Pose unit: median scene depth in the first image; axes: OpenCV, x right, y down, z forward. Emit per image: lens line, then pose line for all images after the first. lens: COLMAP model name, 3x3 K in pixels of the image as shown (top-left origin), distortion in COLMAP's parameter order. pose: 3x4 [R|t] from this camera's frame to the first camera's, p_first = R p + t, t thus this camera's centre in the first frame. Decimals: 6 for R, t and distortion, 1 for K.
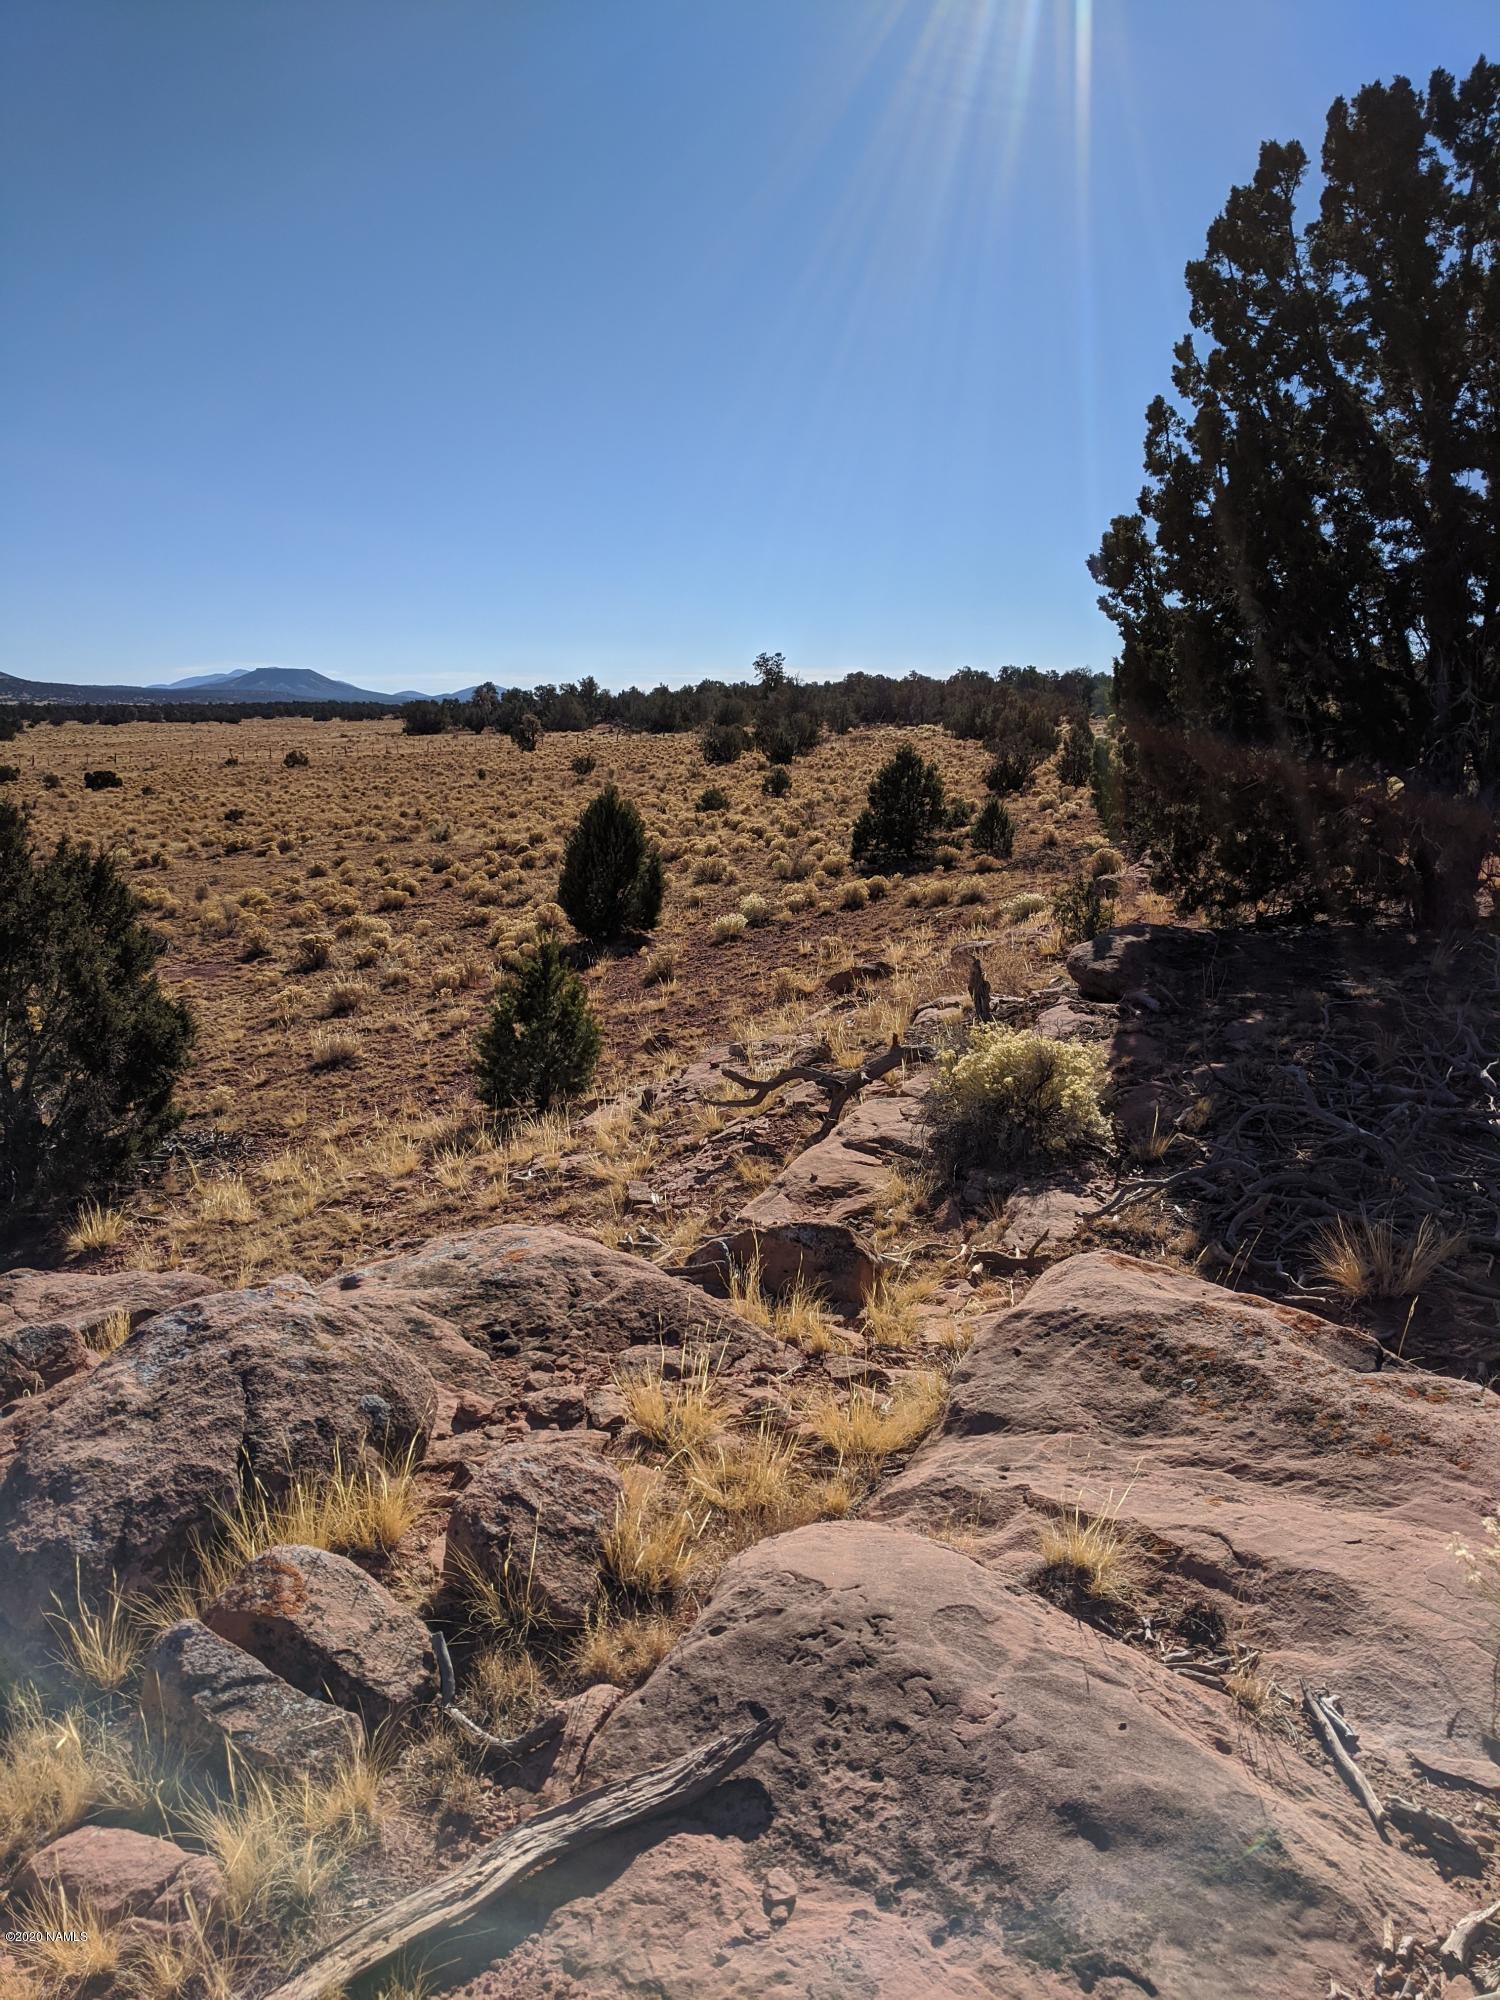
lens RADIAL K [[1500.9, 0, 749.9], [0, 1500.9, 995.4], [0, 0, 1]] dist [0.006617, 0.016037]
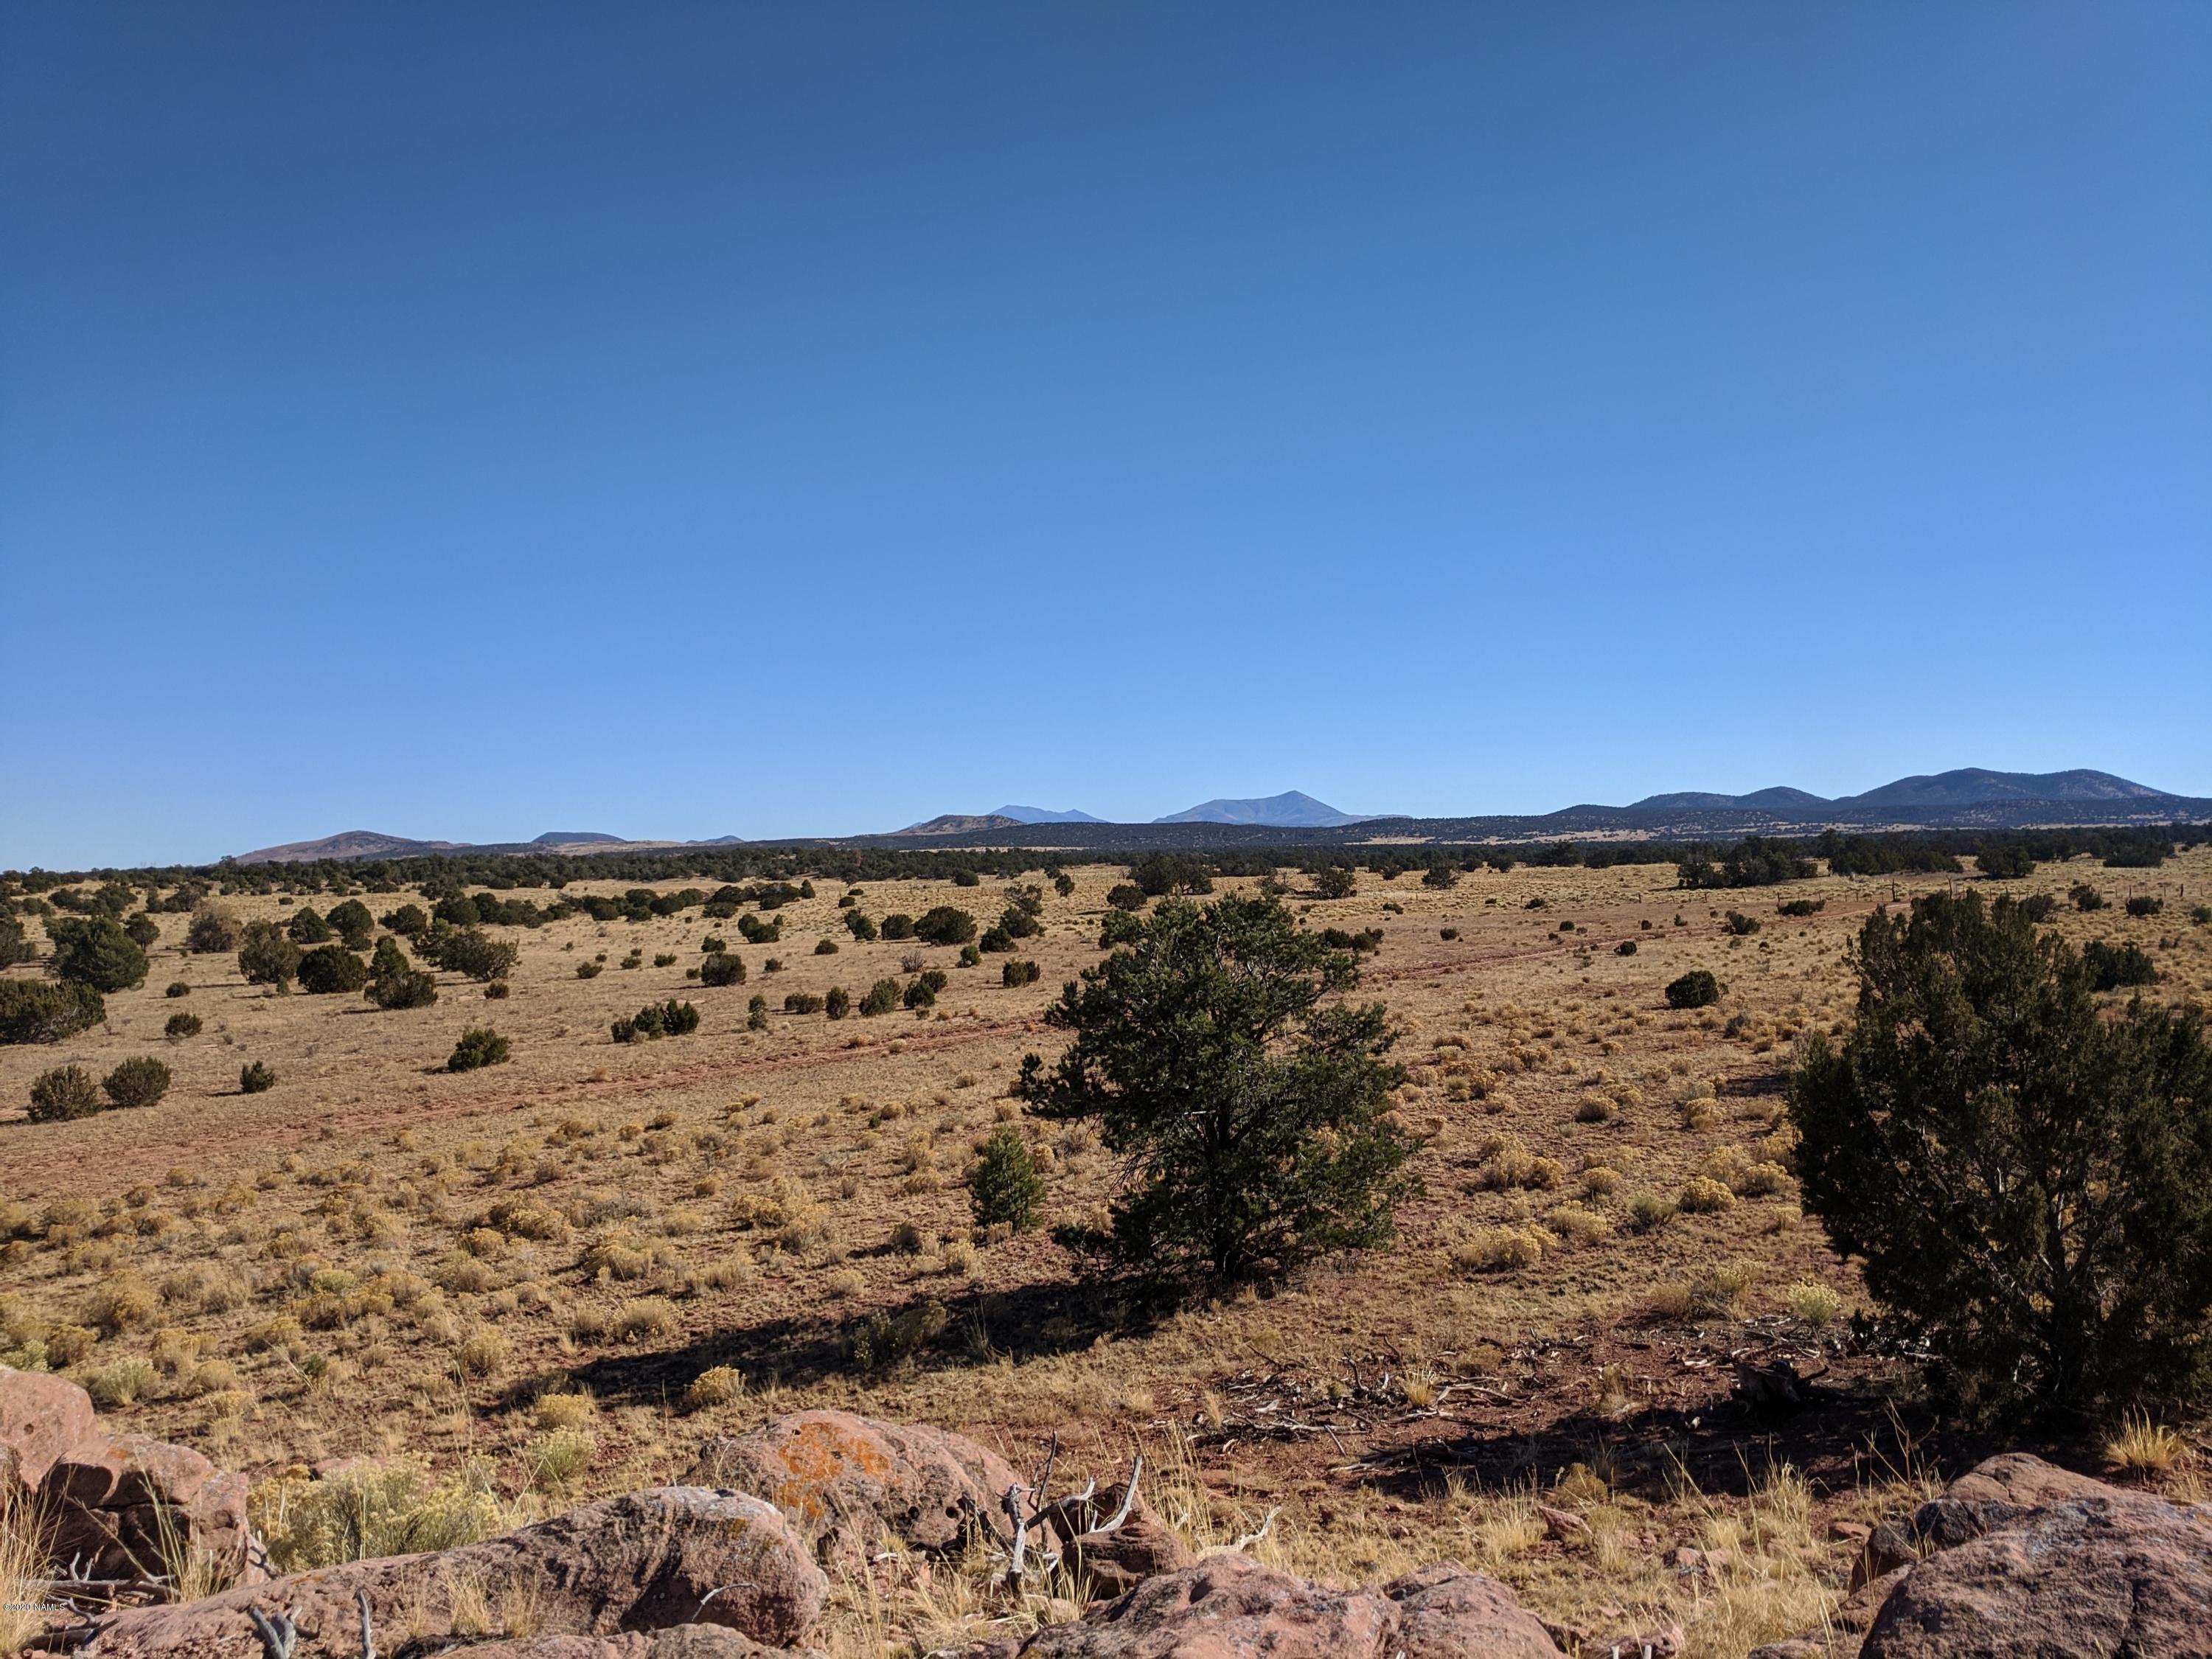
lens RADIAL K [[1660.0, 0, 1105.6], [0, 1660.0, 830.3], [0, 0, 1]] dist [0.006617, 0.016037]
pose [[0.527441, -0.033172, -0.848944, 0.241925], [-0.127645, 0.984801, -0.117785, -0.014796], [0.839948, 0.170488, 0.515190, -0.197977]]
